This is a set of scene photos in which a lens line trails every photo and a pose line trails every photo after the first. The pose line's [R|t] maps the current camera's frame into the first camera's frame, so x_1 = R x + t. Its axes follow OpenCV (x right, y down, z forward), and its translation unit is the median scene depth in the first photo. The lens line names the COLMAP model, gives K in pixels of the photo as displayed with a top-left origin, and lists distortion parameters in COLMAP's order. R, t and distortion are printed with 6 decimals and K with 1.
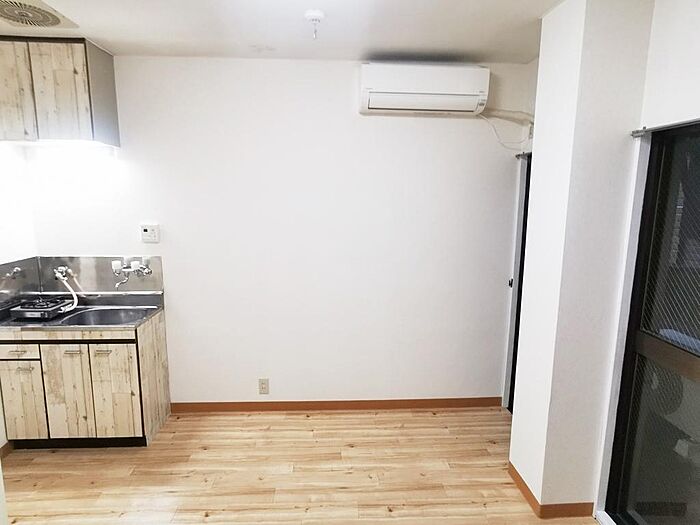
lens RADIAL K [[423.9, 0, 339.2], [0, 423.9, 261.8], [0, 0, 1]] dist [-0.007603, 0.009685]
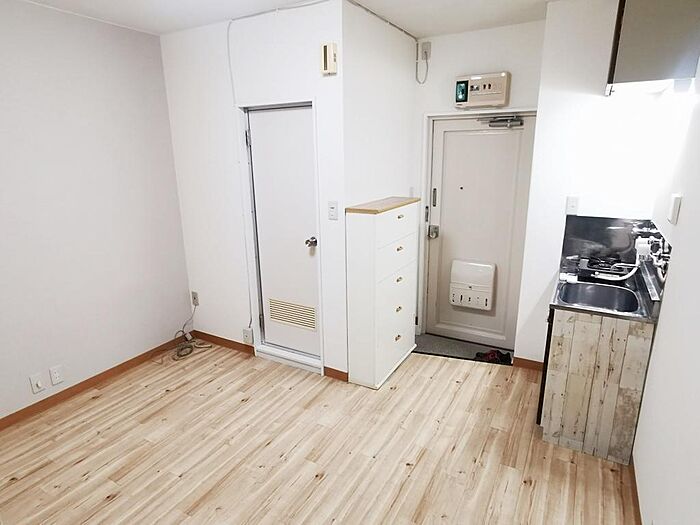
lens RADIAL K [[423.9, 0, 350.5], [0, 423.9, 264.1], [0, 0, 1]] dist [-0.007603, 0.009685]
pose [[-0.519058, 0.226105, -0.824291, 0.429482], [-0.132387, 0.931472, 0.338870, -0.165602], [0.844424, 0.285019, -0.453555, 1.017080]]
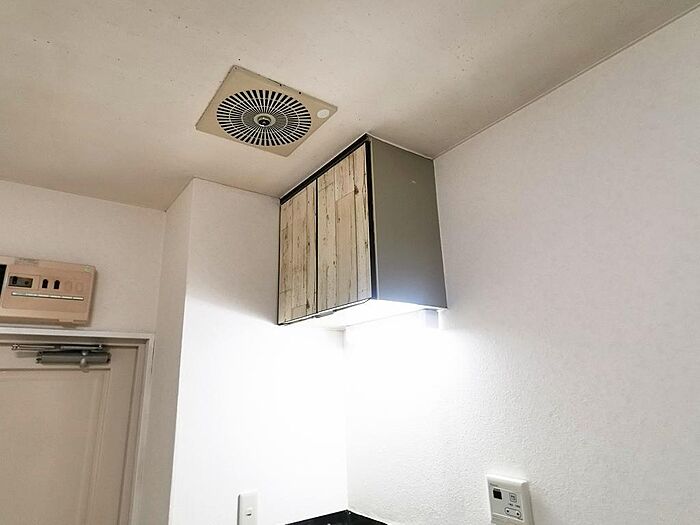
lens RADIAL K [[423.9, 0, 346.2], [0, 423.9, 262.9], [0, 0, 1]] dist [-0.007603, 0.009685]
pose [[0.548060, -0.254548, -0.796766, -0.173738], [-0.111289, 0.921909, -0.371078, -0.127250], [0.829002, 0.292044, 0.476933, 0.696028]]
